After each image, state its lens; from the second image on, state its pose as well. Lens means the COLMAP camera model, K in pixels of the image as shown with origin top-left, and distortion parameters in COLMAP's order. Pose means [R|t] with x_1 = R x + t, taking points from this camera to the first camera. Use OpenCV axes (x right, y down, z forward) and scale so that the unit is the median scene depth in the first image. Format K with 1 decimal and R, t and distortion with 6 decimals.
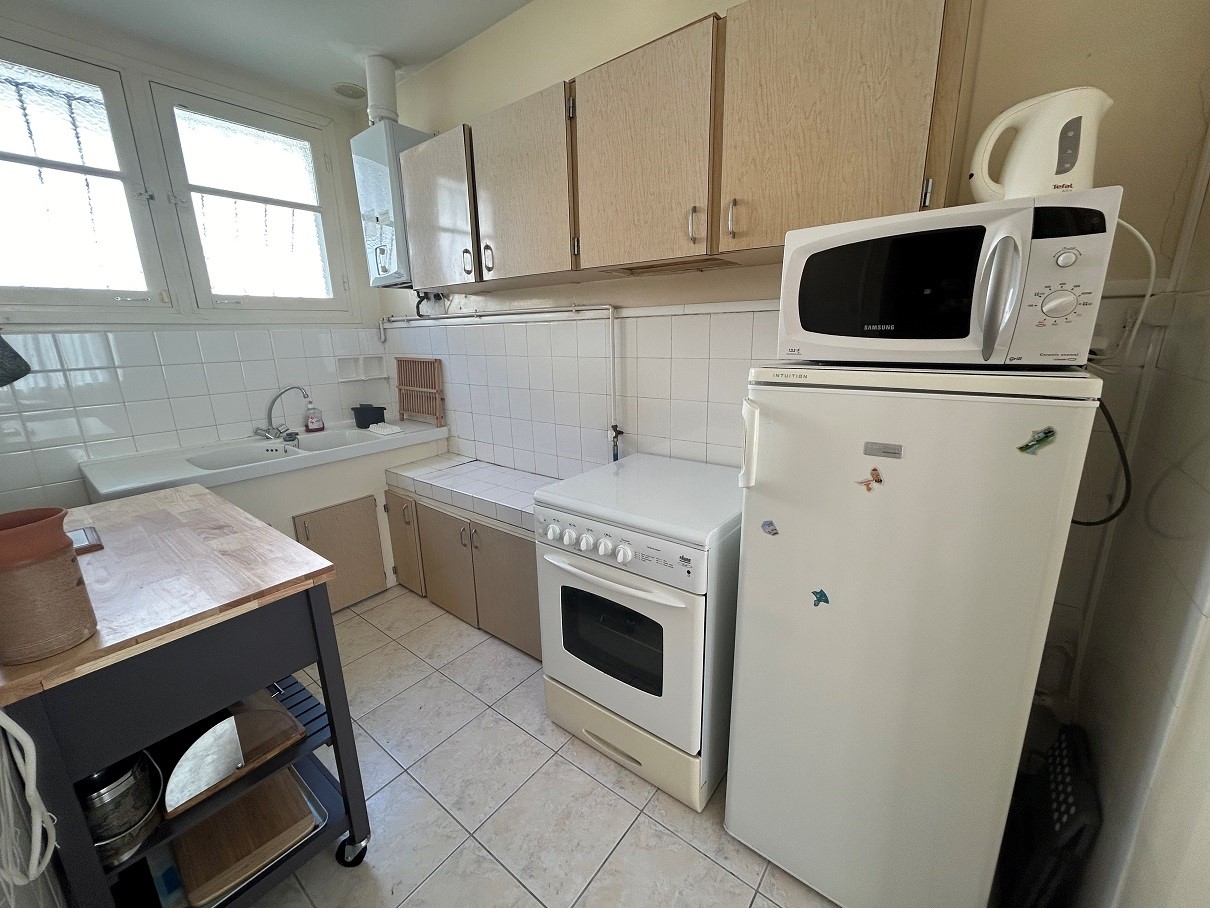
lens RADIAL K [[486.5, 0, 603.2], [0, 486.5, 455.2], [0, 0, 1]] dist [0.002623, 0.000192]
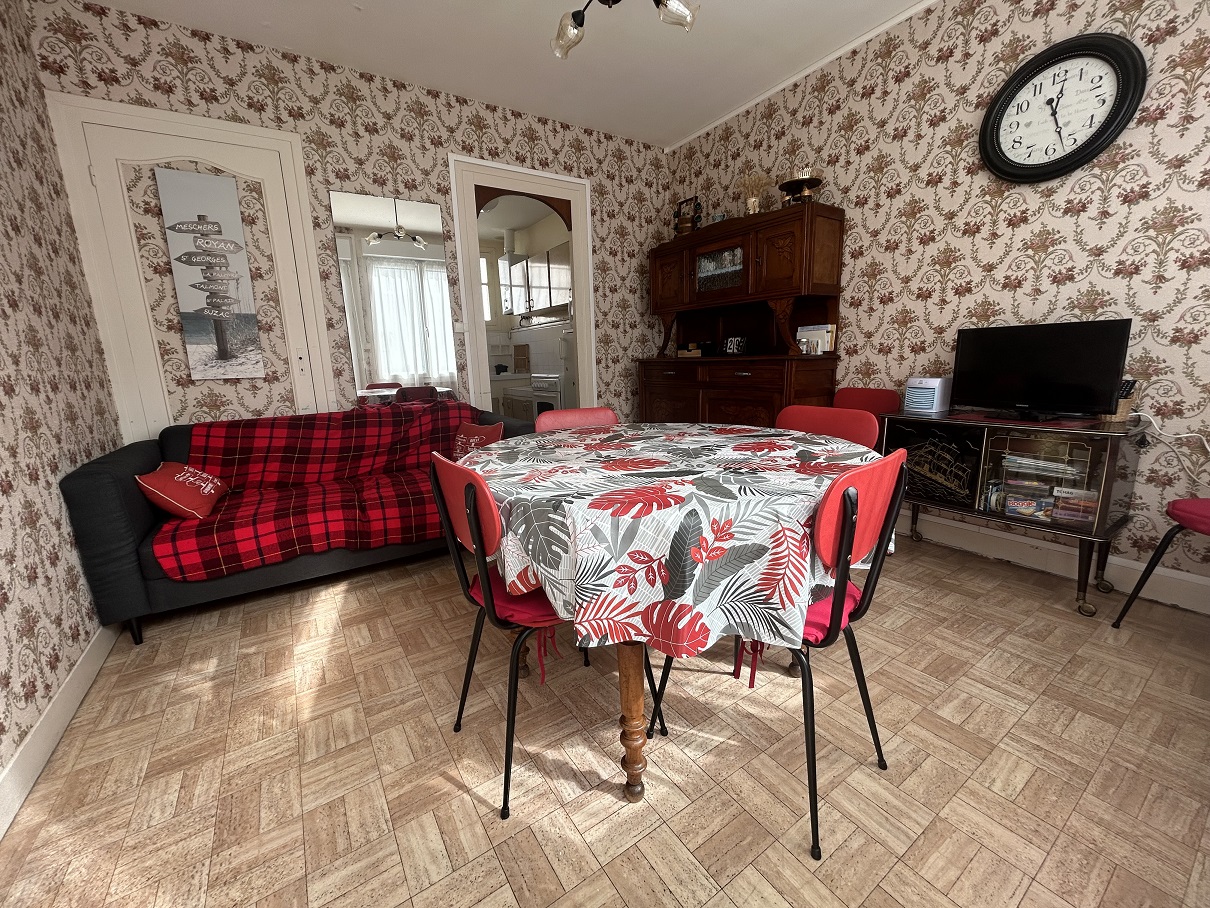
lens RADIAL K [[486.5, 0, 606.5], [0, 486.5, 453.7], [0, 0, 1]] dist [0.002623, 0.000192]
pose [[0.951435, 0.055958, -0.302723, 0.734459], [-0.067624, 0.997313, -0.028185, 0.355697], [0.300332, 0.047288, 0.952662, -1.042960]]
